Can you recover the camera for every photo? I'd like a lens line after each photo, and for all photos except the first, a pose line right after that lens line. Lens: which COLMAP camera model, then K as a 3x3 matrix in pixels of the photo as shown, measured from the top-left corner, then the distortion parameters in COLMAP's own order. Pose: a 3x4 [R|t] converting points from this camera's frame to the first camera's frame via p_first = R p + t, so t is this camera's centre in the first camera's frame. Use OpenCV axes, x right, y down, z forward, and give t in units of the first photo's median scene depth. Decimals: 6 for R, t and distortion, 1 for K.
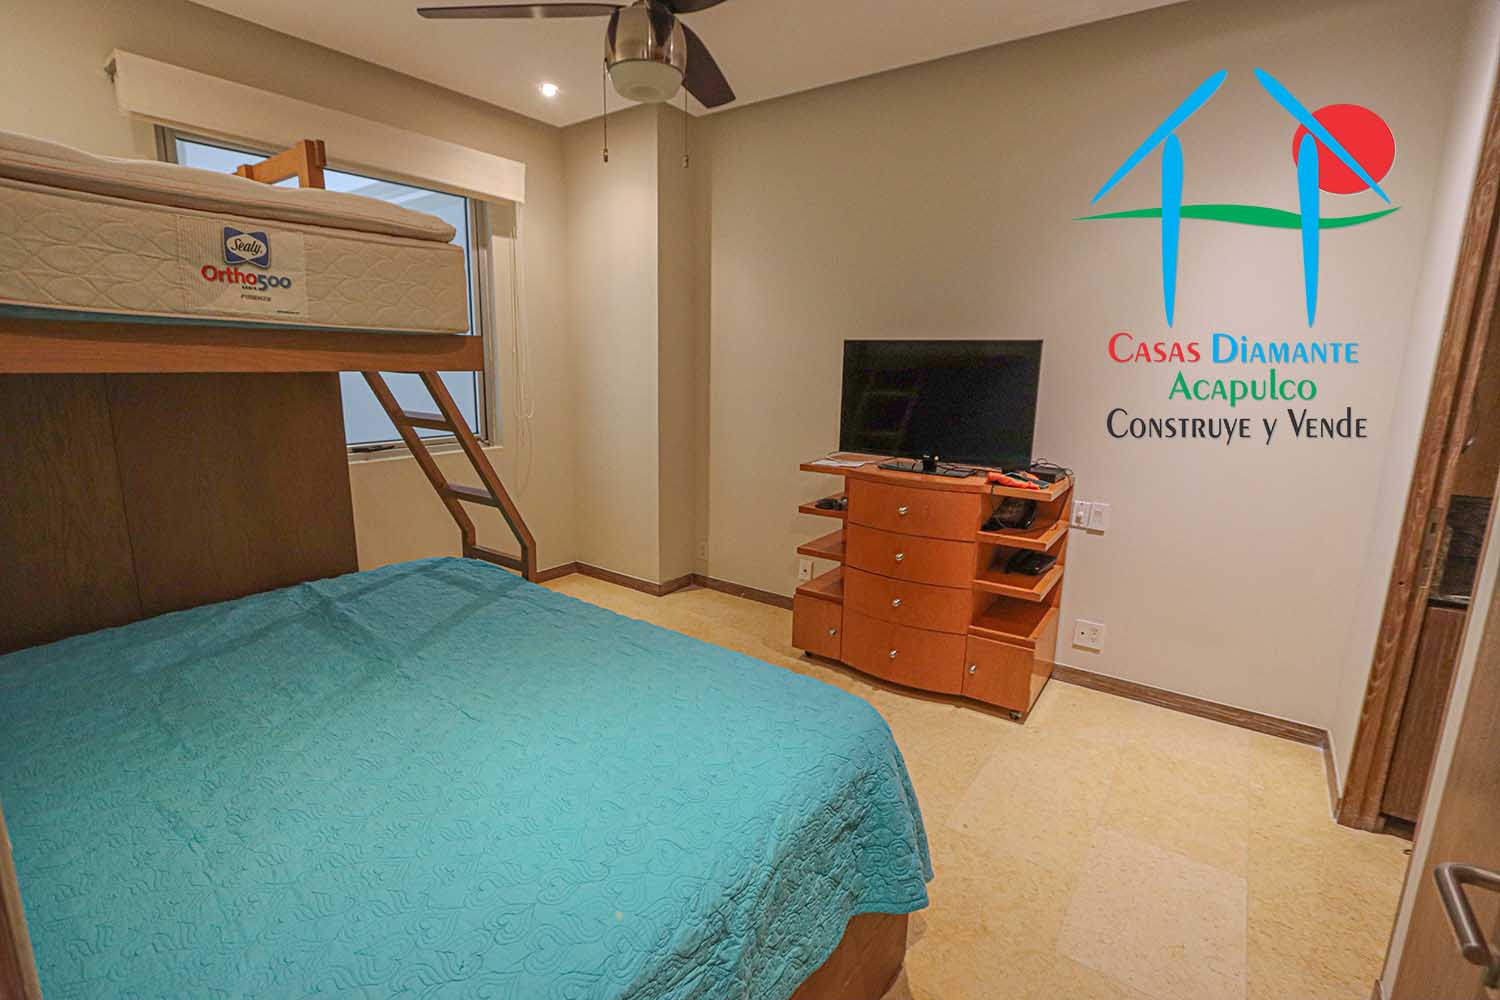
lens RADIAL K [[686.3, 0, 747.1], [0, 686.3, 497.6], [0, 0, 1]] dist [-0.016670, 0.000499]
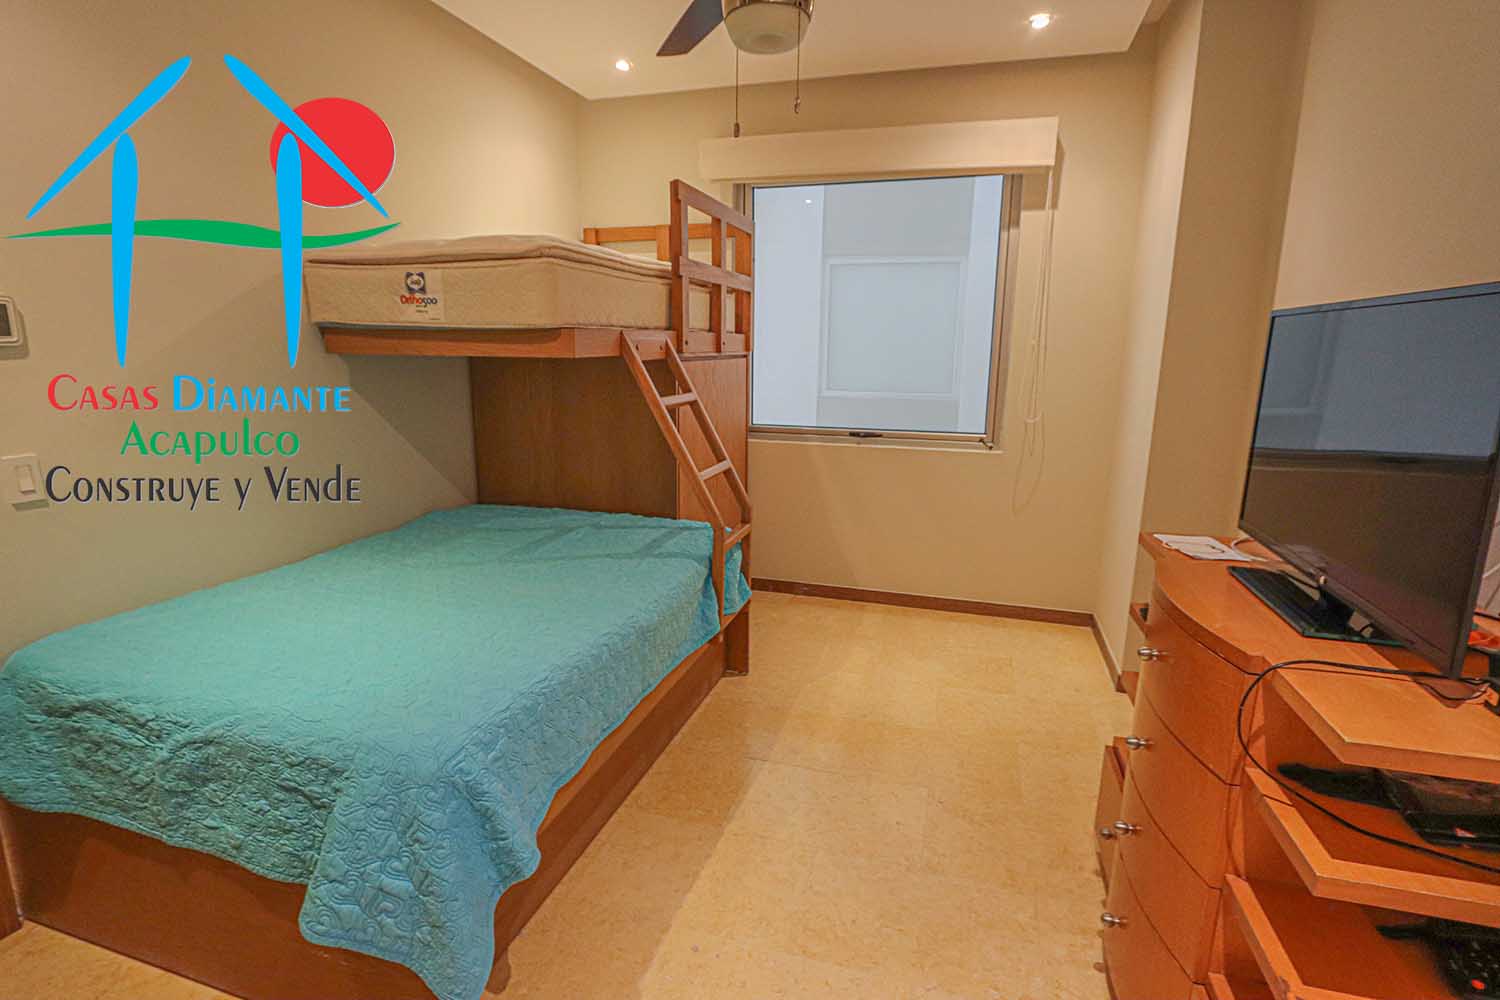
lens RADIAL K [[732.0, 0, 750.0], [0, 732.0, 500.0], [0, 0, 1]] dist [-0.023754, -0.000087]
pose [[0.331551, 0.175177, -0.927031, 1.239484], [-0.185787, 0.975492, 0.117888, -0.193060], [0.924963, 0.133145, 0.355971, 1.120328]]
